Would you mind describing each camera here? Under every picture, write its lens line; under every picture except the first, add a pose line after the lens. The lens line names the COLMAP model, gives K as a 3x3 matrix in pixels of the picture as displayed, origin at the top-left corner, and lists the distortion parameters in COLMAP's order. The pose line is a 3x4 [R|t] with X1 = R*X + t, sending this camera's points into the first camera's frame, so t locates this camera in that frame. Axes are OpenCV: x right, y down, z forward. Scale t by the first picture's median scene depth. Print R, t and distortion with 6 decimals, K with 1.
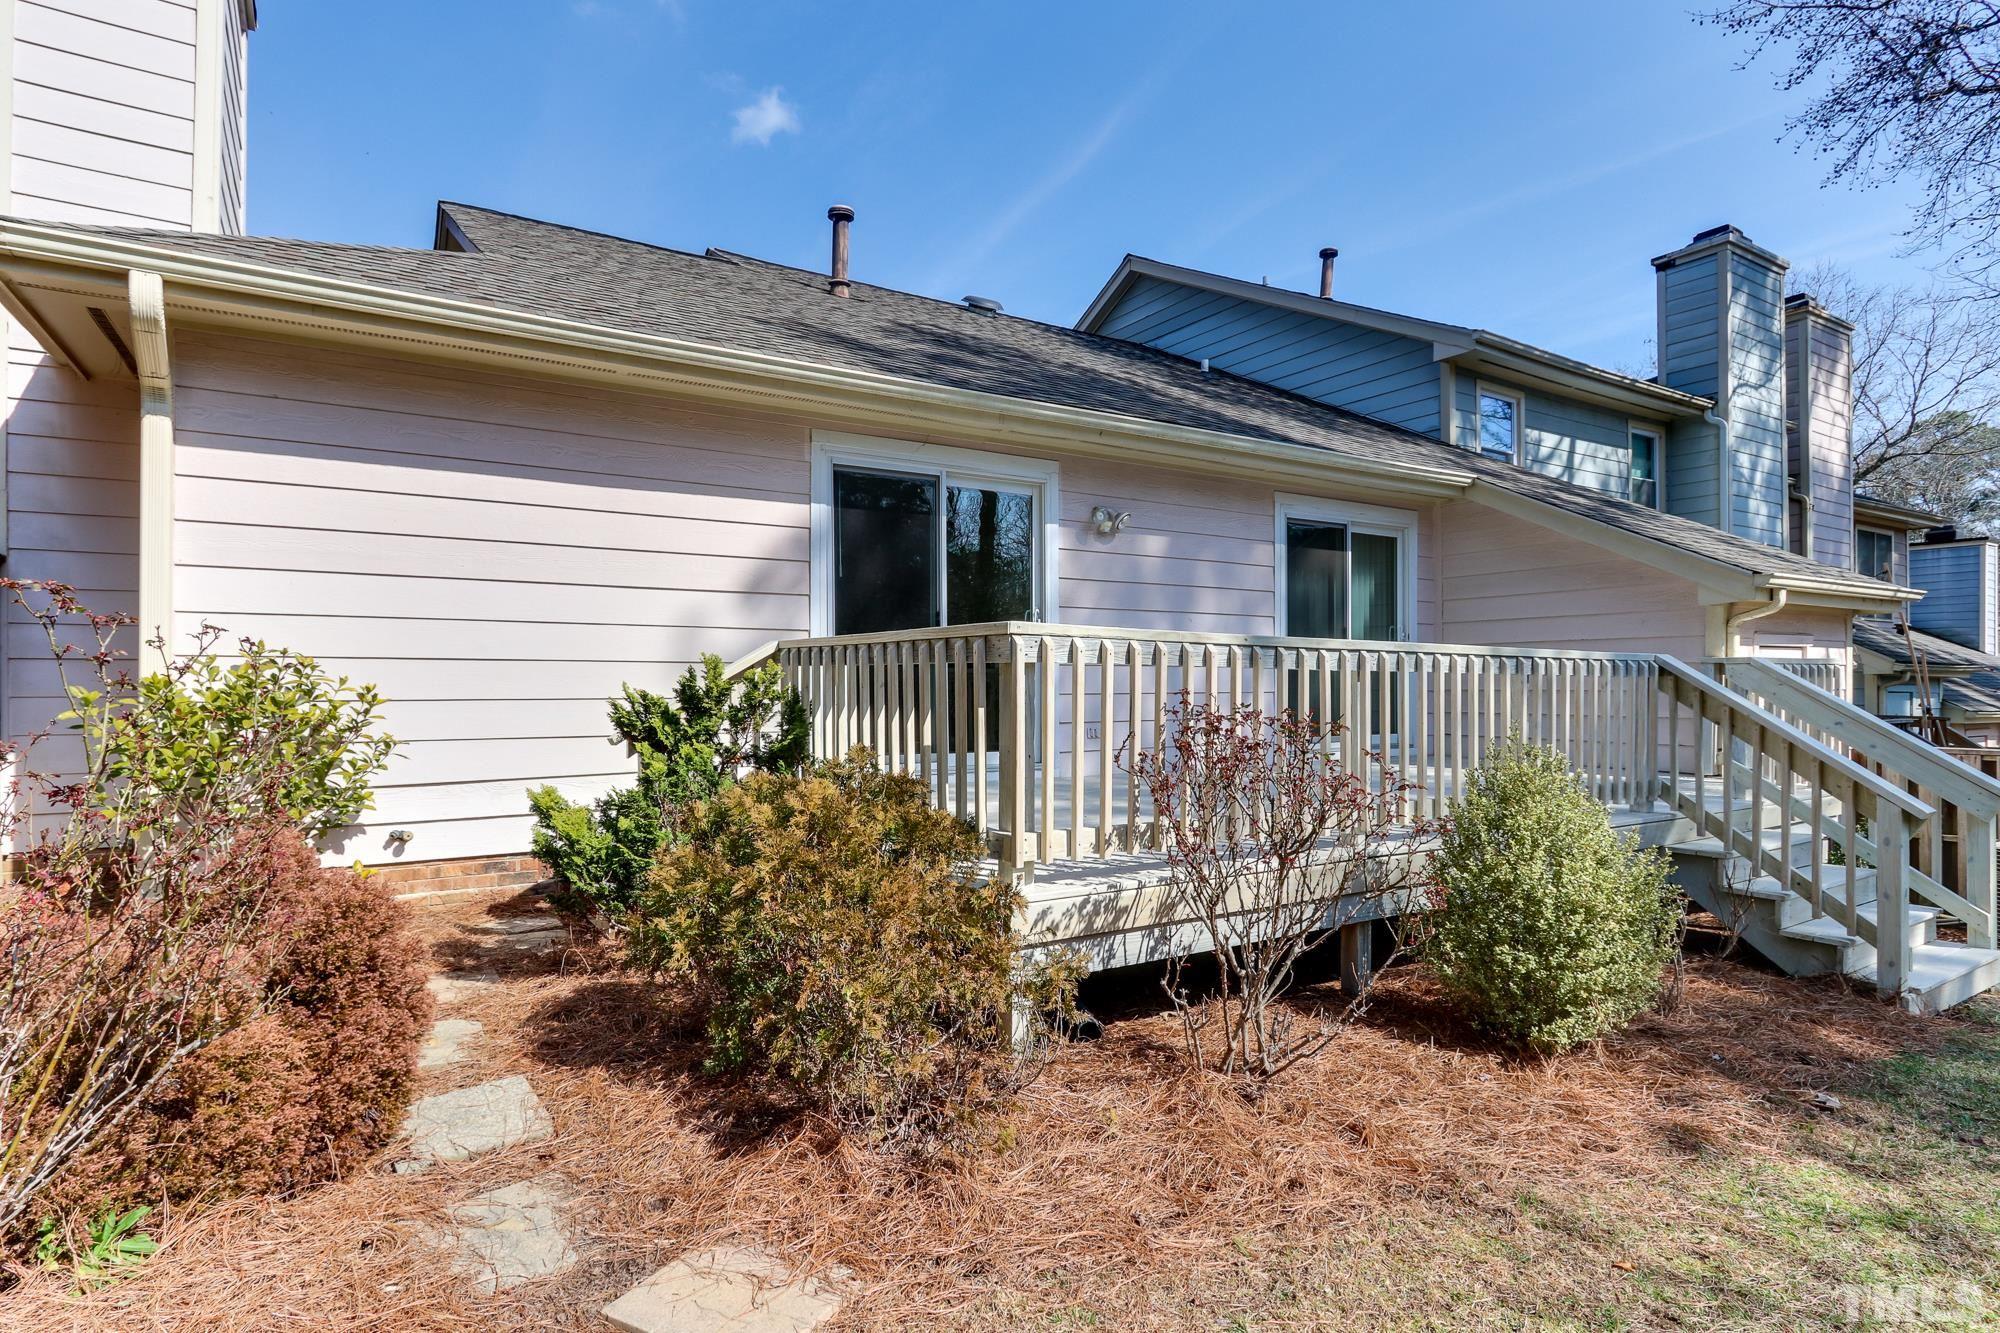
lens RADIAL K [[995.9, 0, 1000.2], [0, 995.9, 667.9], [0, 0, 1]] dist [-0.005194, -0.000900]
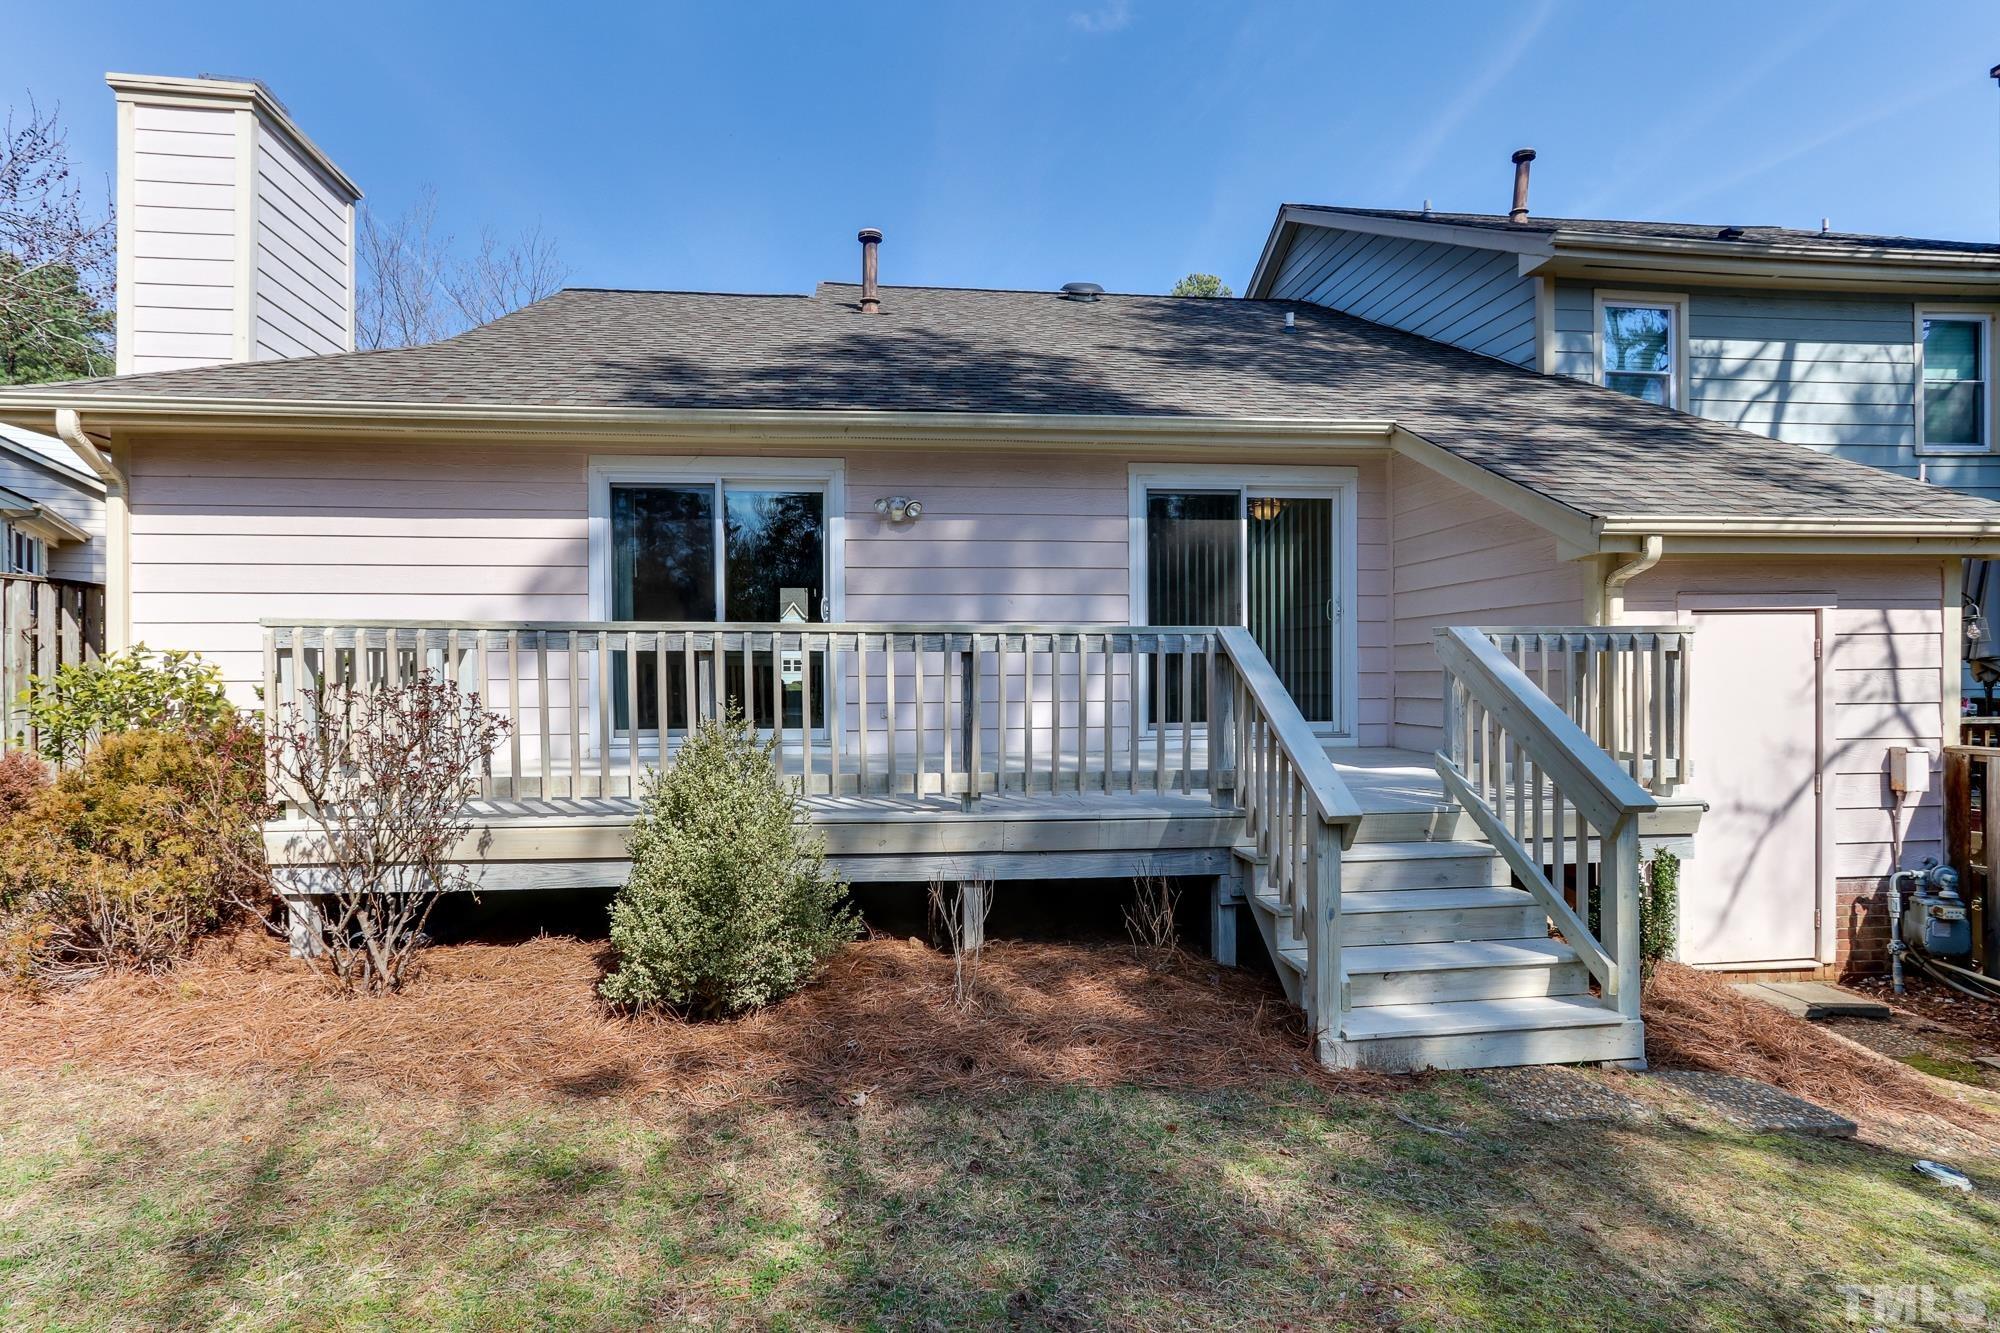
lens RADIAL K [[995.6, 0, 995.7], [0, 995.6, 664.9], [0, 0, 1]] dist [-0.000749, -0.000448]
pose [[0.910540, -0.007808, -0.413348, 0.591740], [0.012053, 0.999898, 0.007664, 0.007578], [0.413246, -0.011961, 0.910541, 0.084254]]
